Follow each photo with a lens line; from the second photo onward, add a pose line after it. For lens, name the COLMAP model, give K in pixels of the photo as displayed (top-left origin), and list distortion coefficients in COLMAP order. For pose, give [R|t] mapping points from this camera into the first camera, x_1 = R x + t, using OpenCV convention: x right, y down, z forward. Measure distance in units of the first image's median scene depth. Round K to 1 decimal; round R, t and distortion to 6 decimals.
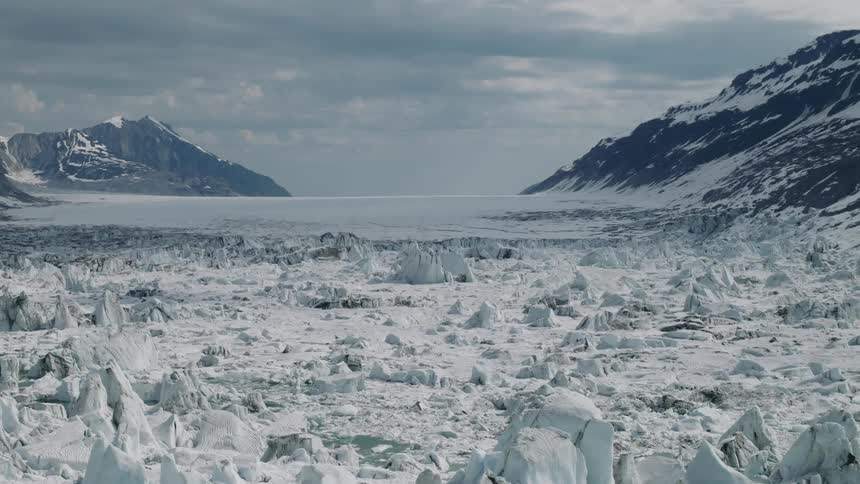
lens RADIAL K [[1234.4, 0, 429.1], [0, 1234.4, 242.9], [0, 0, 1]] dist [-0.001787, 0.000000]
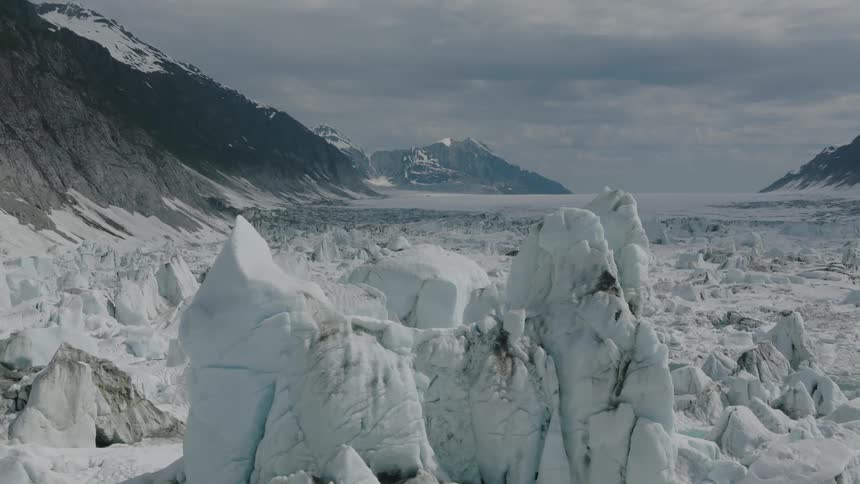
lens RADIAL K [[920.8, 0, 431.2], [0, 920.8, 236.8], [0, 0, 1]] dist [0.003515, 0.000000]
pose [[0.962493, 0.014764, -0.270904, 0.026916], [-0.014265, 0.999891, 0.003809, 0.011360], [0.270931, 0.000199, 0.962599, 0.046819]]
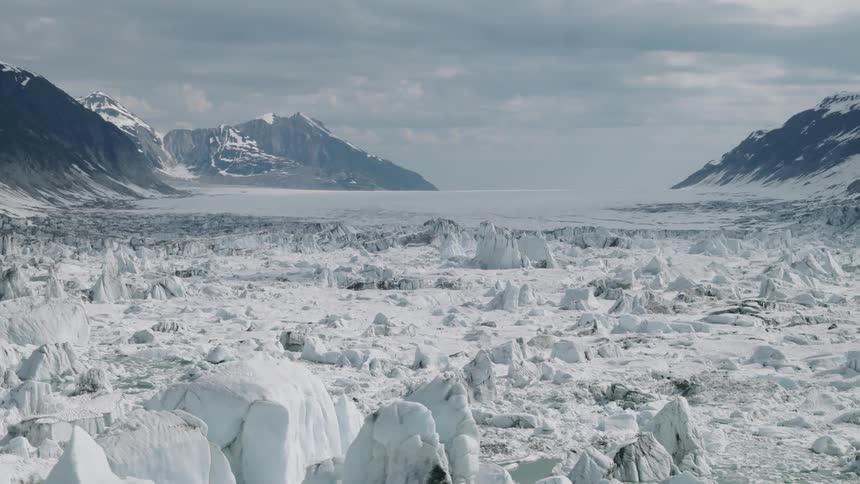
lens RADIAL K [[1234.4, 0, 429.8], [0, 1234.4, 244.4], [0, 0, 1]] dist [-0.001787, 0.000000]
pose [[0.991818, 0.009159, -0.127335, 0.028934], [-0.008889, 0.999957, 0.002689, 0.005932], [0.127354, -0.001535, 0.991856, 0.037467]]
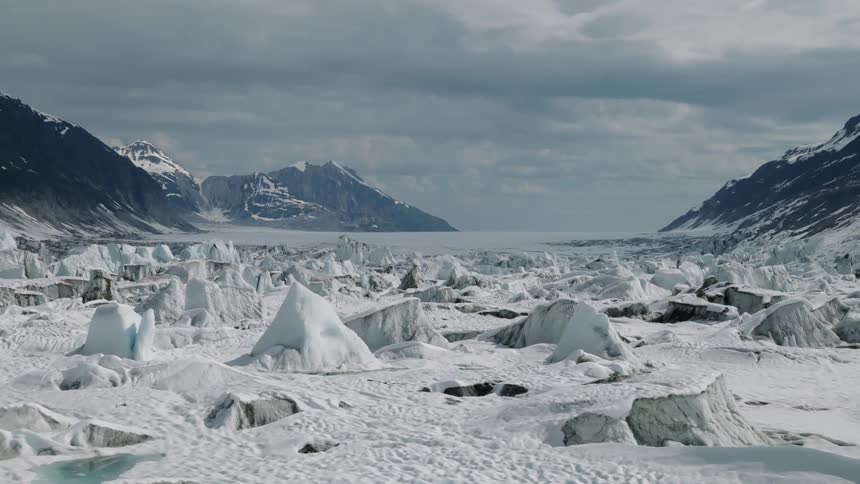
lens RADIAL K [[1234.4, 0, 430.5], [0, 1234.4, 244.6], [0, 0, 1]] dist [-0.001787, 0.000000]
pose [[0.985277, 0.013803, -0.170410, 0.141492], [-0.020383, 0.999110, -0.036925, 0.025382], [0.169748, 0.039855, 0.984681, -0.121612]]
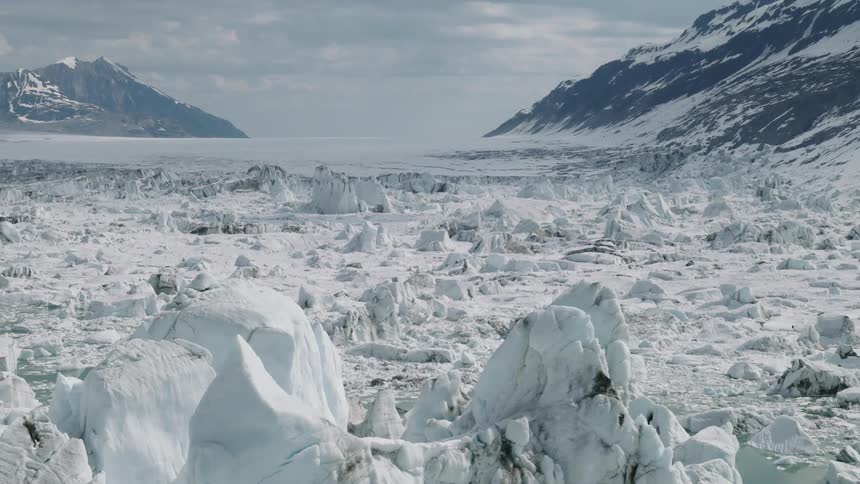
lens RADIAL K [[1234.4, 0, 430.9], [0, 1234.4, 242.5], [0, 0, 1]] dist [-0.001787, 0.000000]
pose [[0.999604, 0.004762, 0.027748, 0.019169], [-0.005908, 0.999126, 0.041376, 0.007474], [-0.027527, -0.041523, 0.998758, 0.039323]]
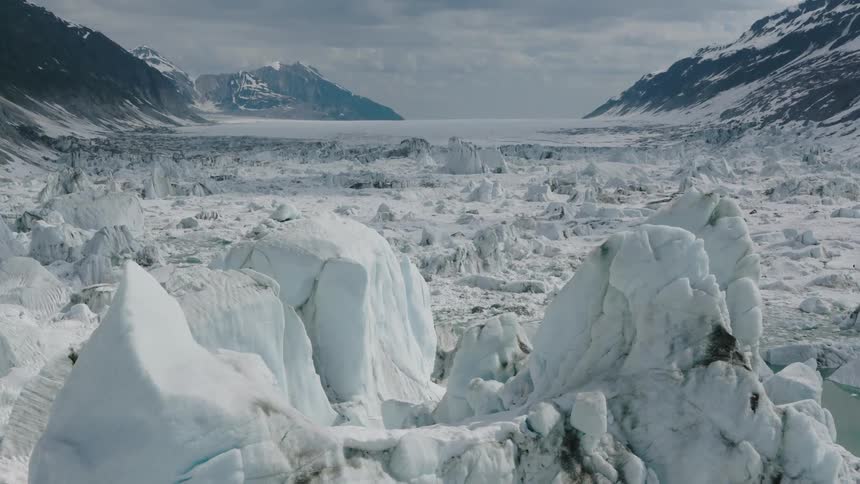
lens RADIAL K [[920.8, 0, 431.1], [0, 920.8, 239.8], [0, 0, 1]] dist [0.003515, 0.000000]
pose [[0.995750, 0.012868, -0.091197, 0.021080], [-0.005036, 0.996318, 0.085590, 0.009431], [0.091962, -0.084767, 0.992148, 0.055828]]
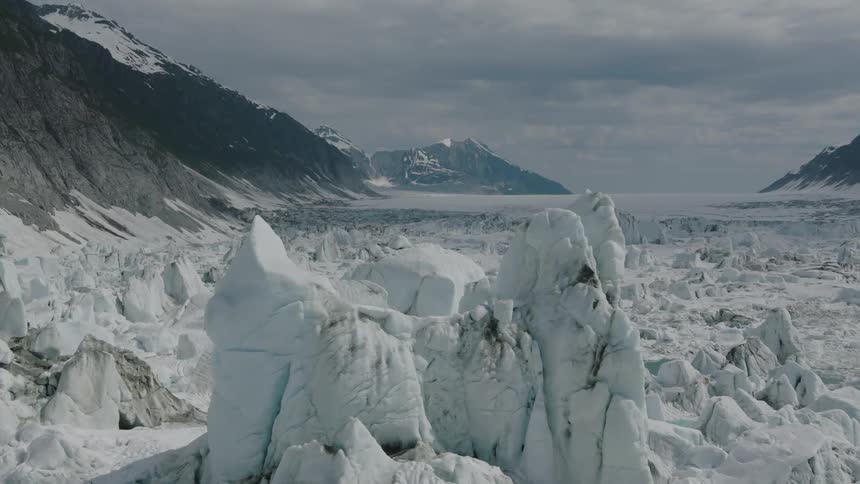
lens RADIAL K [[920.8, 0, 430.9], [0, 920.8, 237.0], [0, 0, 1]] dist [0.003515, 0.000000]
pose [[0.962323, 0.013692, -0.271565, 0.027781], [-0.013234, 0.999906, 0.003519, 0.011432], [0.271587, 0.000208, 0.962414, 0.044066]]
